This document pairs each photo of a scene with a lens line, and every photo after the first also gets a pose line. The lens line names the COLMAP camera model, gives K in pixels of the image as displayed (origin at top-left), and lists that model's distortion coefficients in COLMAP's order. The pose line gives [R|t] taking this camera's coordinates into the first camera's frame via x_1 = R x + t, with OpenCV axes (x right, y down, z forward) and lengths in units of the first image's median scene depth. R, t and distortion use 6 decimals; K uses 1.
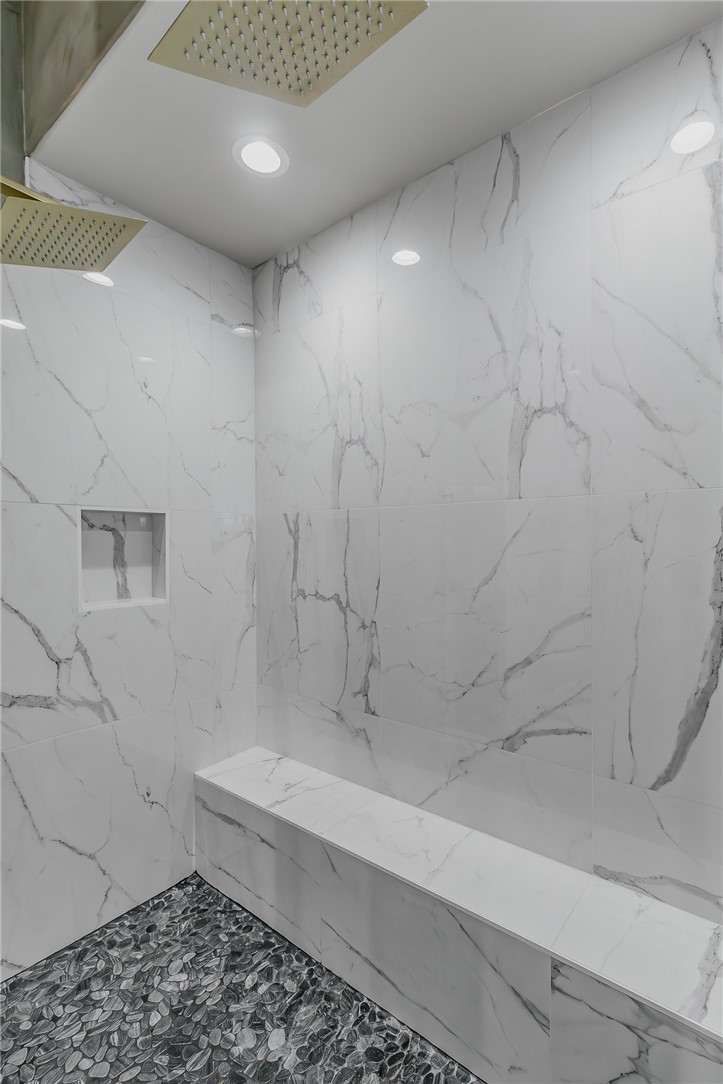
lens RADIAL K [[506.3, 0, 423.7], [0, 506.3, 552.4], [0, 0, 1]] dist [0.002020, 0.000733]
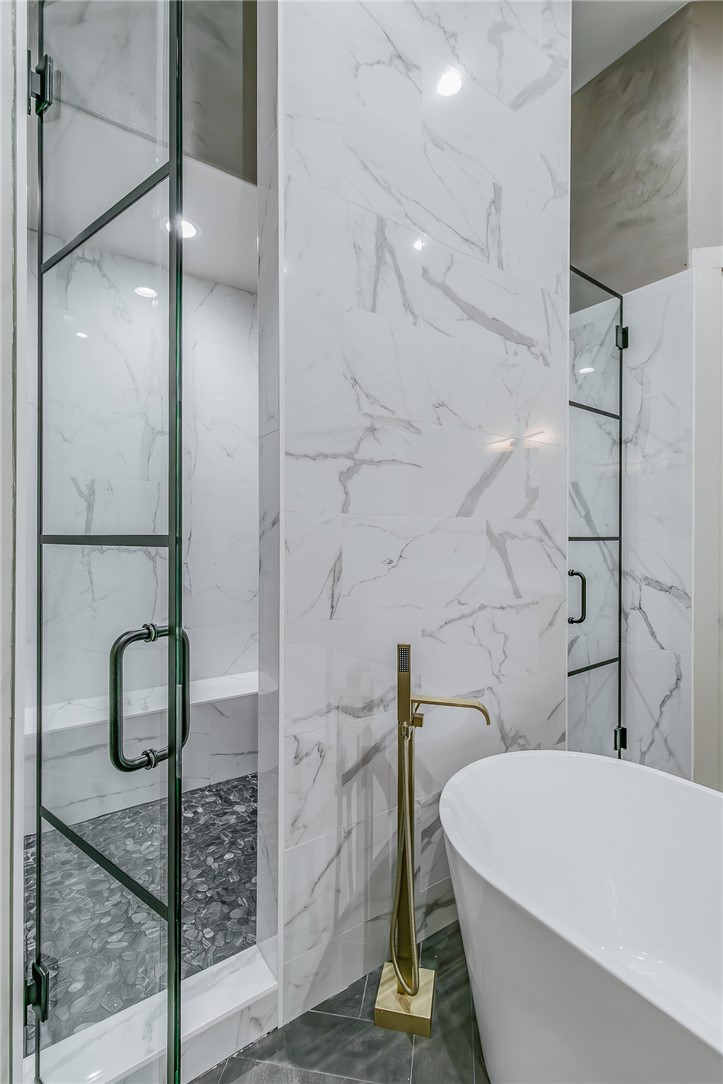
lens RADIAL K [[506.3, 0, 350.1], [0, 506.3, 536.0], [0, 0, 1]] dist [0.002020, 0.000733]
pose [[0.334281, 0.001647, 0.942472, -1.405237], [0.010174, 0.999934, -0.005356, 0.078912], [-0.942418, 0.011379, 0.334242, 0.091349]]
